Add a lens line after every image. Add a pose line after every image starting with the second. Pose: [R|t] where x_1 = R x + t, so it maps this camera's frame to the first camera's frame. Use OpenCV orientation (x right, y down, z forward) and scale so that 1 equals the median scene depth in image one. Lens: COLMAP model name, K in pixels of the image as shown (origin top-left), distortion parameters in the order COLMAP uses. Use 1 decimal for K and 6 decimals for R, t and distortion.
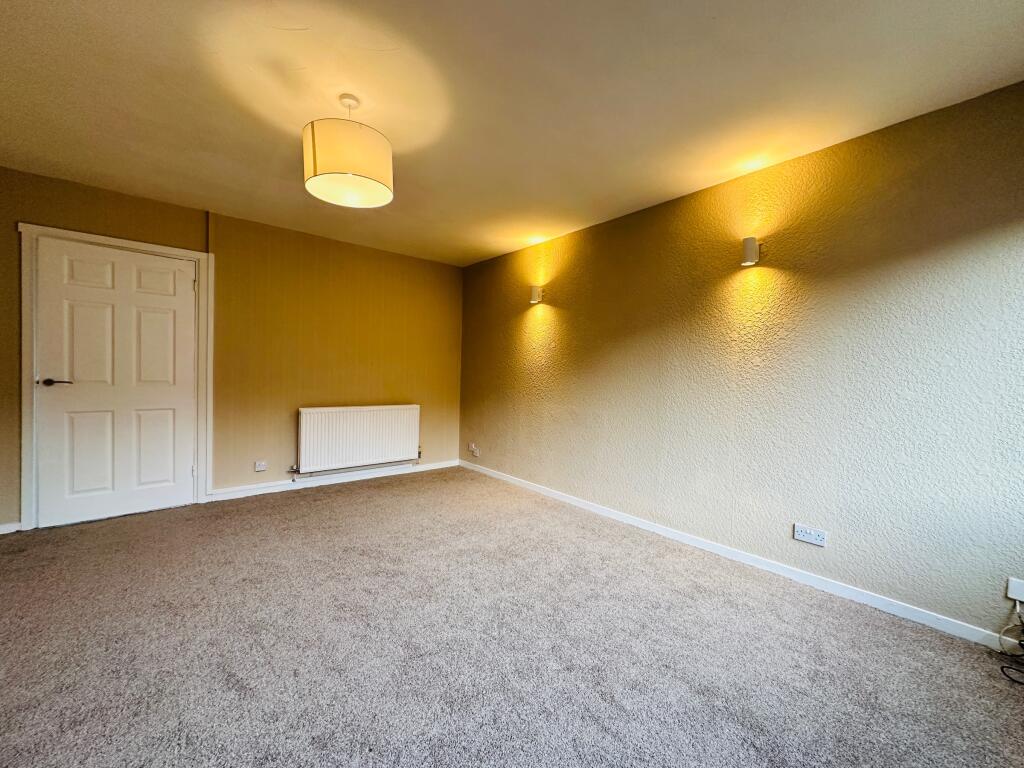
lens RADIAL K [[407.4, 0, 512.0], [0, 407.4, 384.0], [0, 0, 1]] dist [-0.000917, 0.000778]
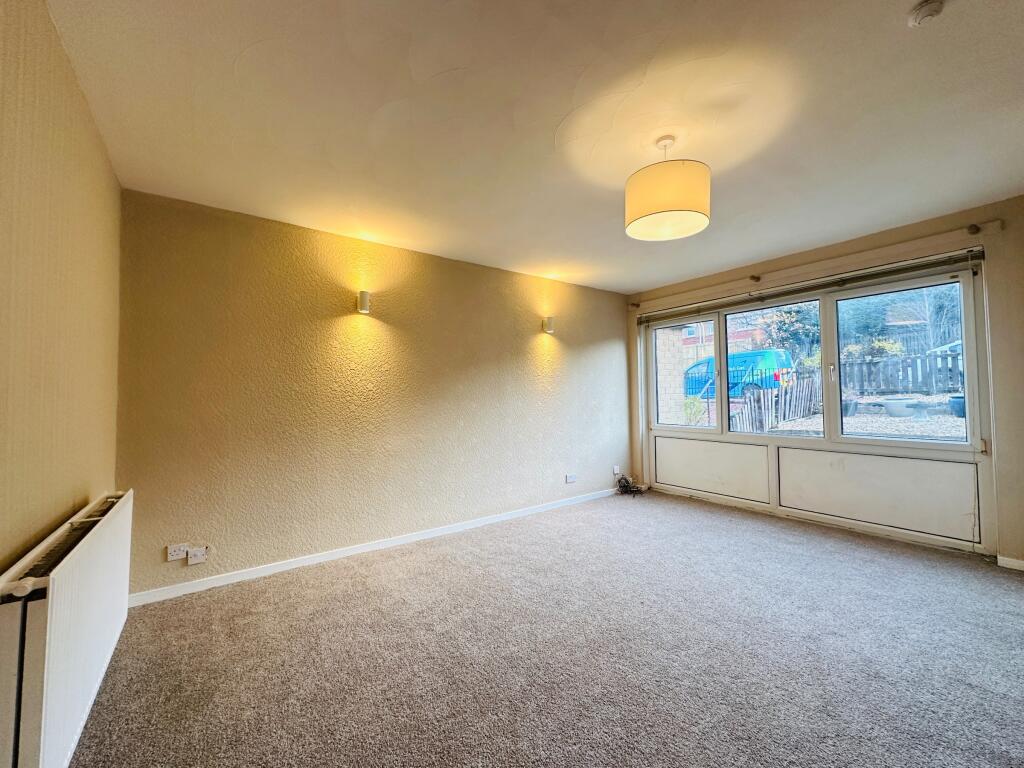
lens RADIAL K [[407.4, 0, 512.0], [0, 407.4, 384.0], [0, 0, 1]] dist [-0.000917, 0.000778]
pose [[0.066562, 0.005531, 0.997767, -0.765884], [0.041883, 0.999088, -0.008332, -0.044459], [-0.996903, 0.042344, 0.066270, 0.709322]]
